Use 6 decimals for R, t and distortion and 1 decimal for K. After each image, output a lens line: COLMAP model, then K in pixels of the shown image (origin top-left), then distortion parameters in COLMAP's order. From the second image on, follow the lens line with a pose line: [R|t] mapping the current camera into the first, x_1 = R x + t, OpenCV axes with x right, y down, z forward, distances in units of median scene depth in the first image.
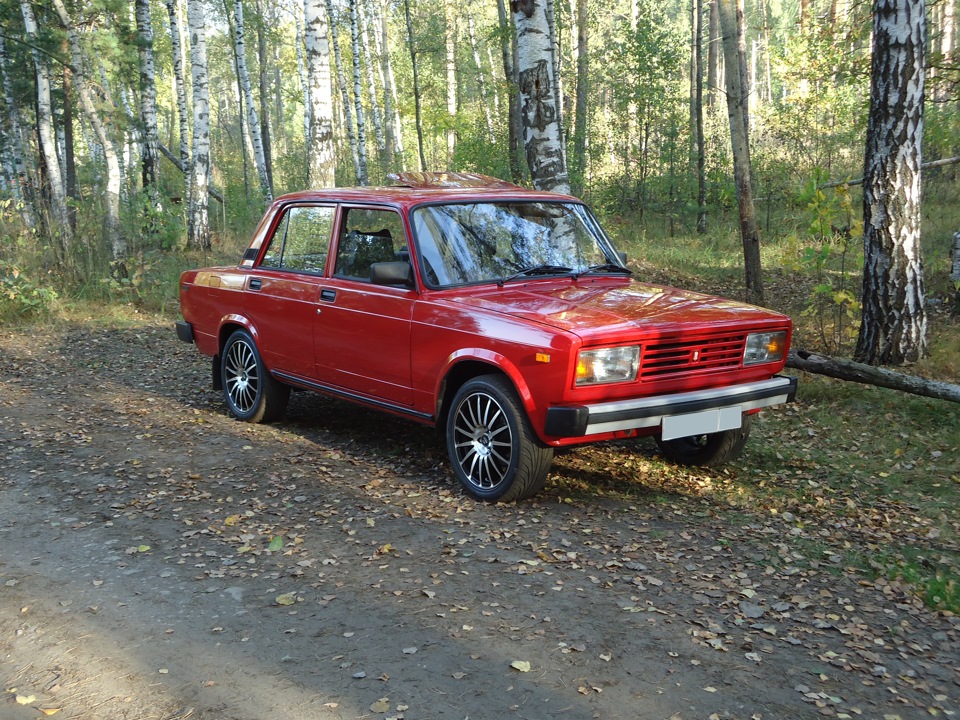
lens RADIAL K [[1293.4, 0, 480.0], [0, 1293.4, 360.0], [0, 0, 1]] dist [0.096998, 0.101601]
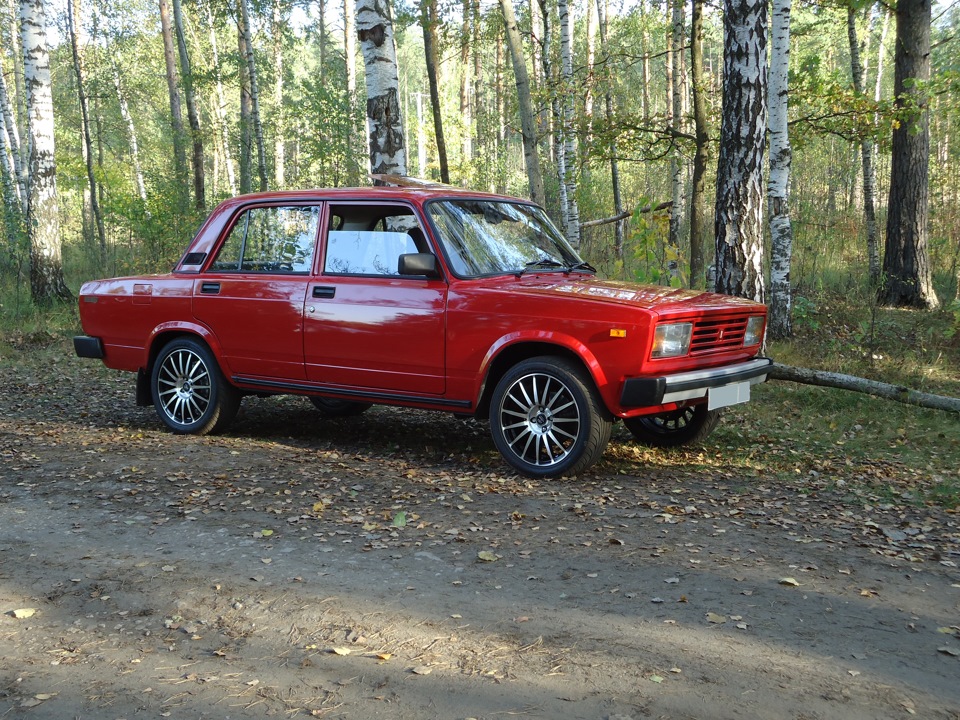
lens RADIAL K [[1293.4, 0, 480.0], [0, 1293.4, 360.0], [0, 0, 1]] dist [0.096998, 0.101601]
pose [[0.943367, -0.019352, 0.331185, -0.283381], [0.038467, 0.997944, -0.051260, 0.048496], [-0.329512, 0.061096, 0.942172, 0.025490]]
